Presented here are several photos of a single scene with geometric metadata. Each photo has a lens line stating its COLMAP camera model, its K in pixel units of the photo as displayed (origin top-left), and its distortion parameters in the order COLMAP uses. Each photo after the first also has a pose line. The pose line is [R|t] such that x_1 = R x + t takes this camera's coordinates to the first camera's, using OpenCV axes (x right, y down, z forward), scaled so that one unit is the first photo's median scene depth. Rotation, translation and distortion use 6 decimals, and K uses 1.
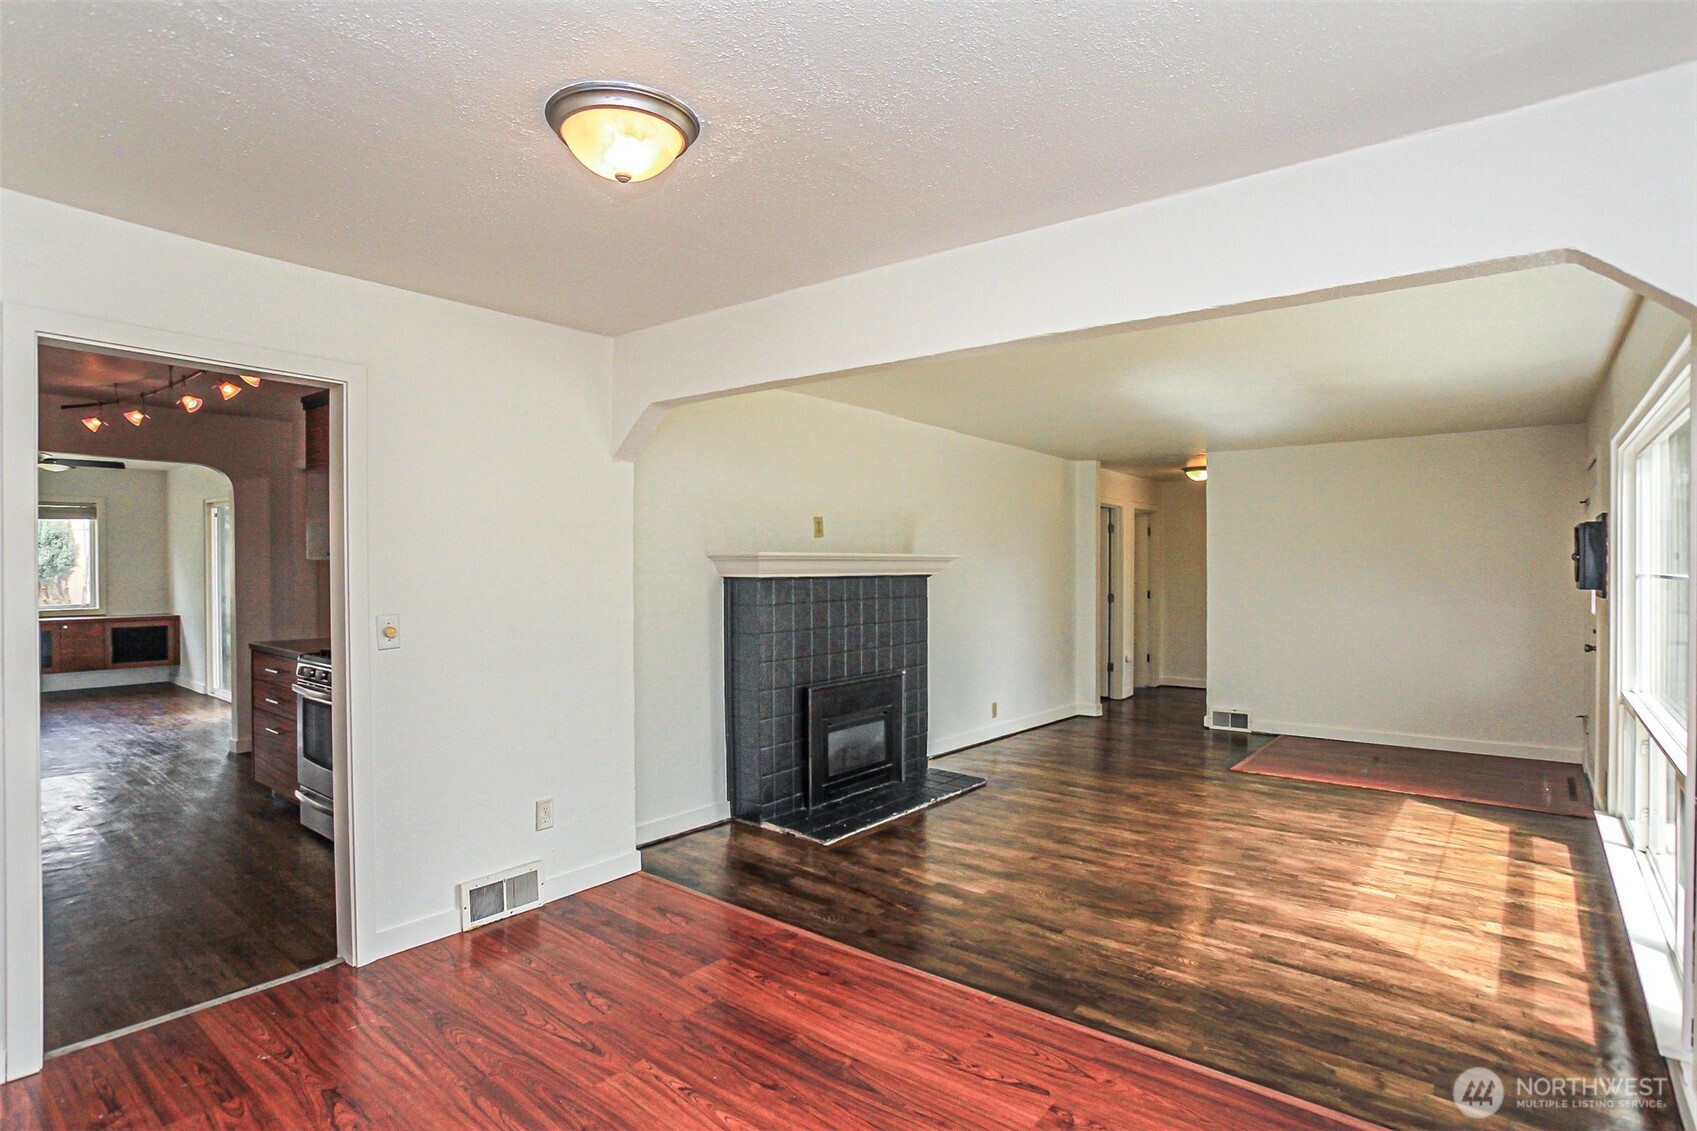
lens RADIAL K [[856.7, 0, 843.9], [0, 856.7, 548.0], [0, 0, 1]] dist [-0.067585, 0.031088]
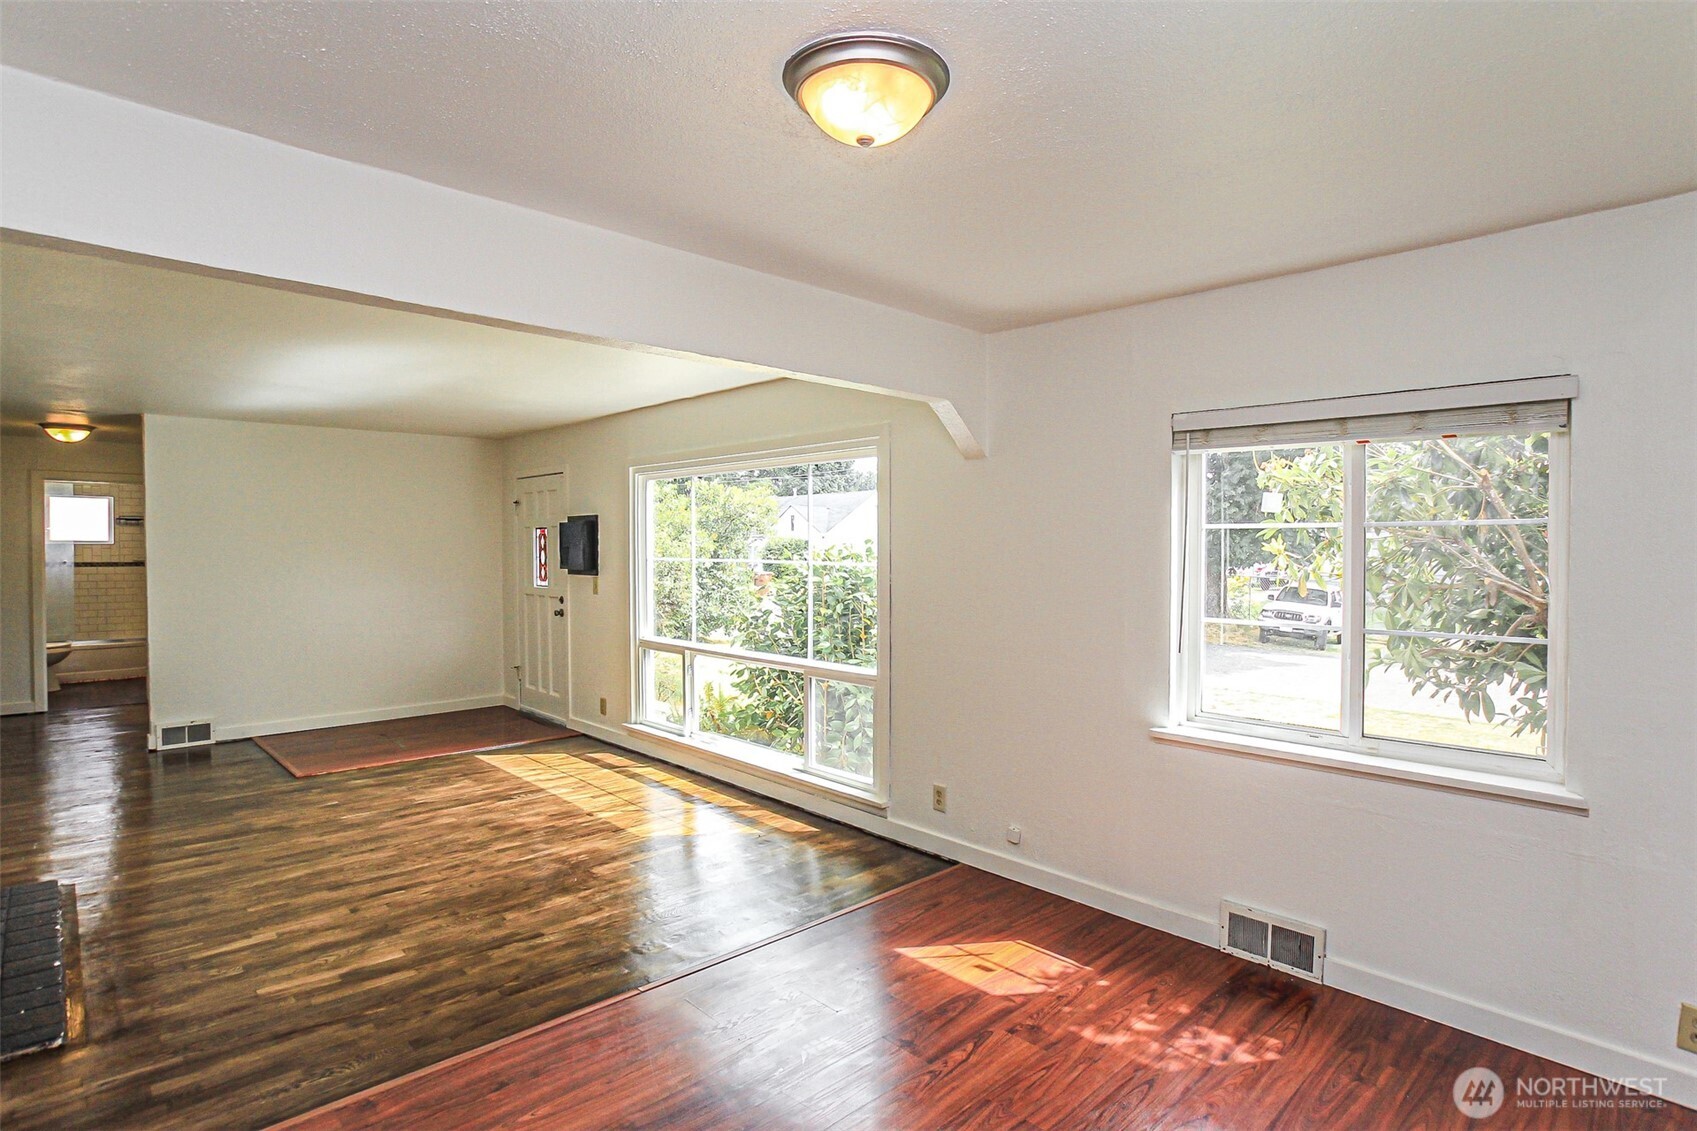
lens RADIAL K [[878.9, 0, 845.2], [0, 878.9, 542.0], [0, 0, 1]] dist [-0.067553, 0.031659]
pose [[0.128393, 0.006032, 0.991705, -0.476853], [-0.022371, 0.999745, -0.003185, -0.002634], [-0.991471, -0.021776, 0.128495, 0.367461]]
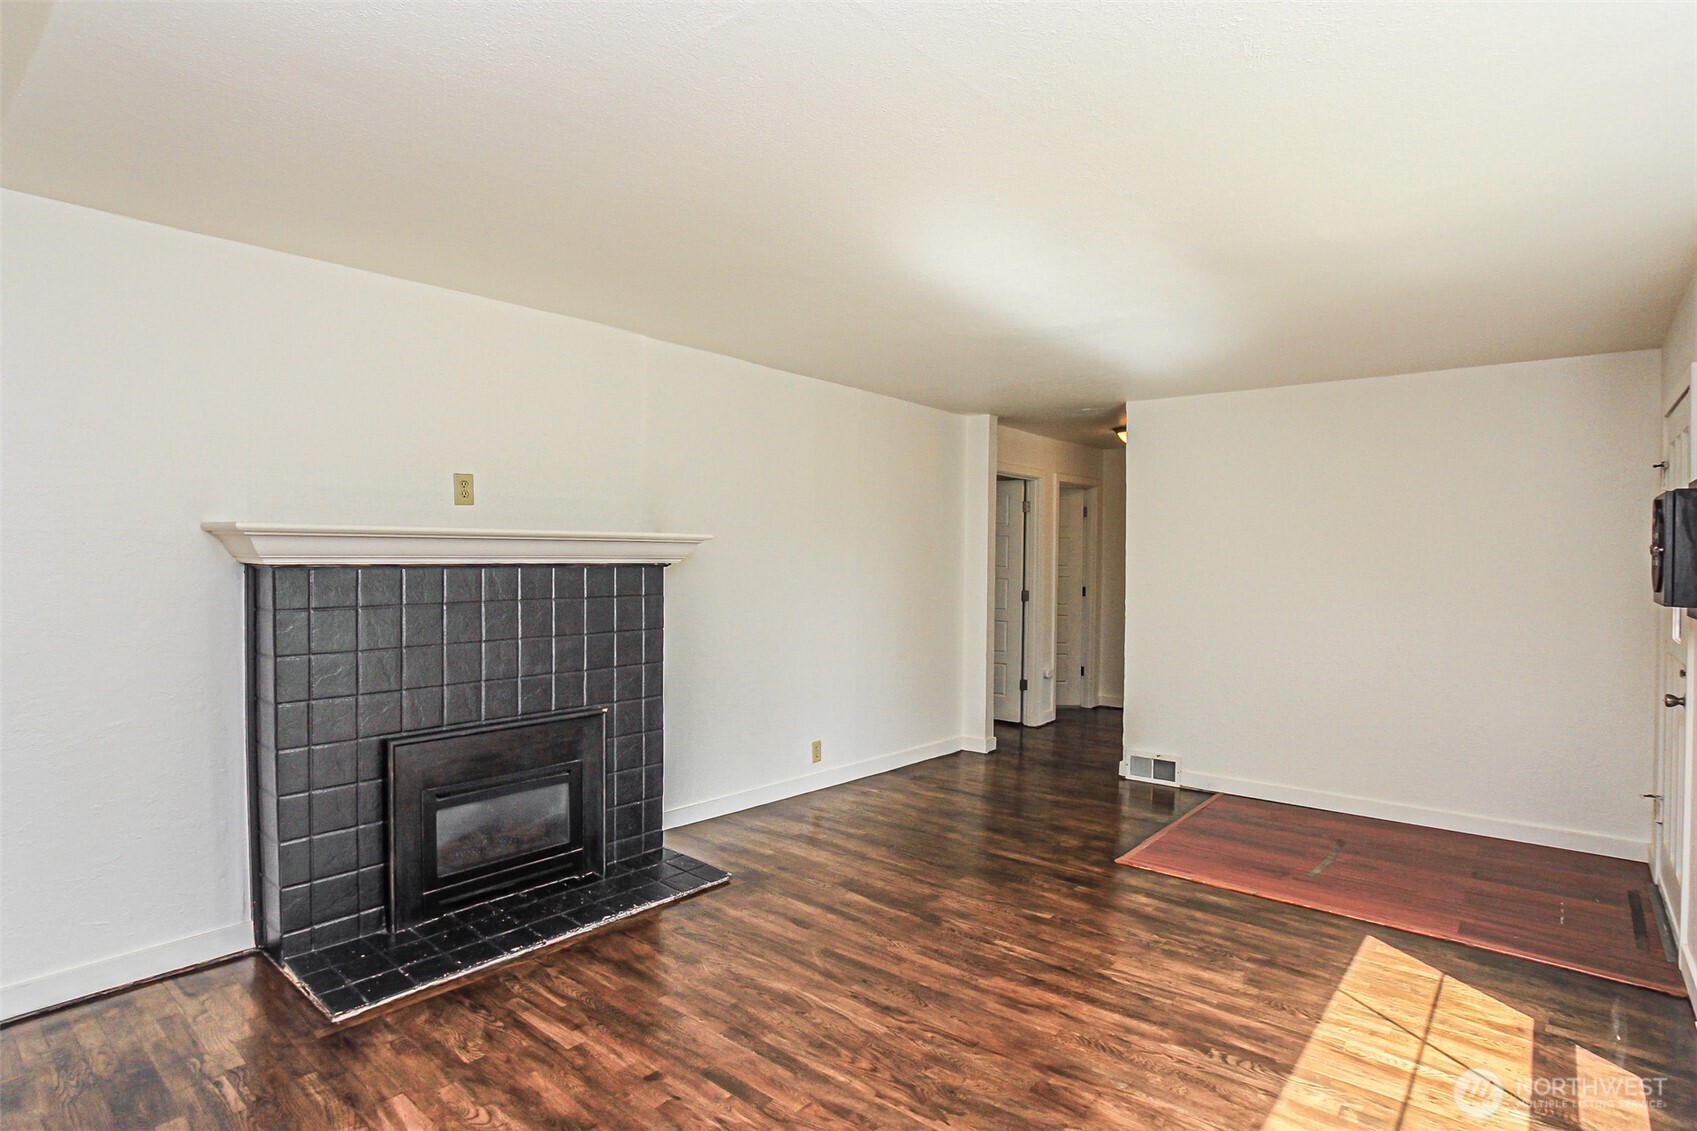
lens RADIAL K [[878.9, 0, 845.2], [0, 878.9, 542.0], [0, 0, 1]] dist [-0.067553, 0.031659]
pose [[0.999786, 0.016175, -0.012877, 0.305954], [-0.016010, 0.999790, 0.012759, 0.003546], [0.013081, -0.012550, 0.999836, 0.382355]]
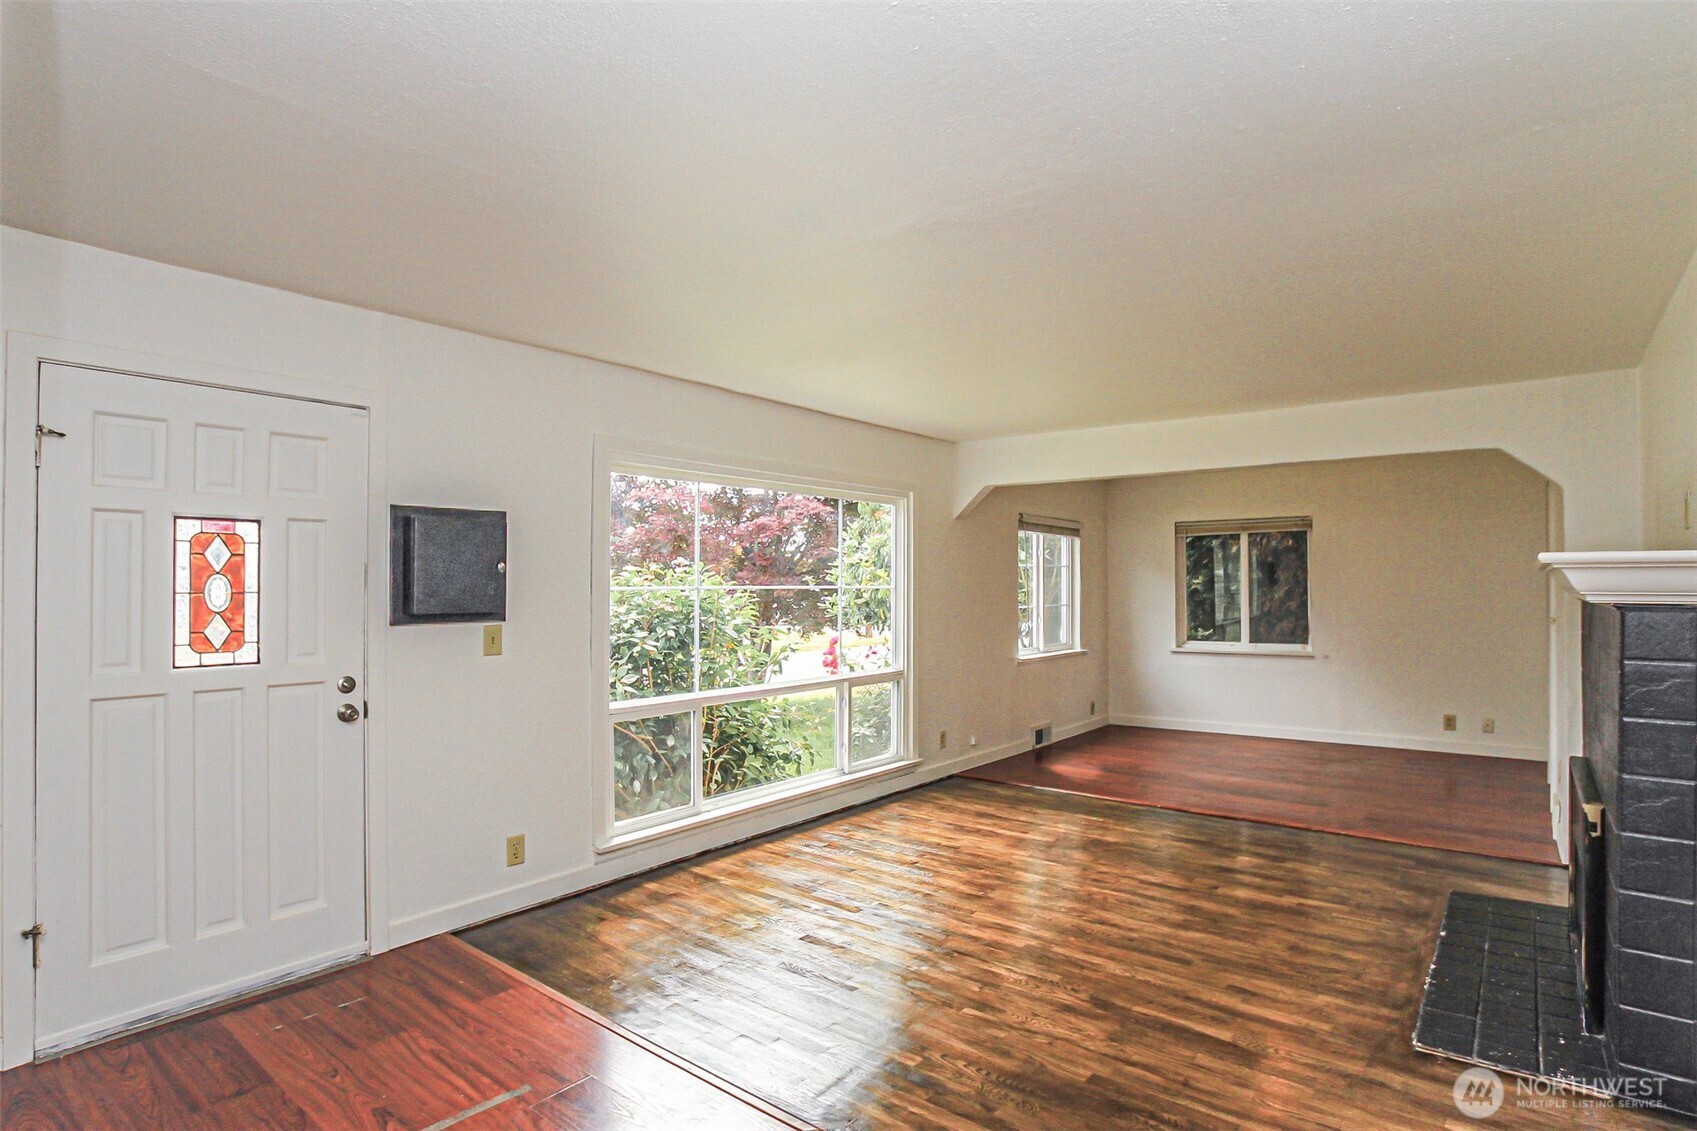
lens RADIAL K [[865.5, 0, 875.5], [0, 865.5, 540.7], [0, 0, 1]] dist [-0.061939, 0.032581]
pose [[-0.999375, -0.001608, -0.035307, 0.553860], [0.000803, 0.997675, -0.068153, 0.037983], [0.035334, -0.068139, -0.997050, 1.704859]]
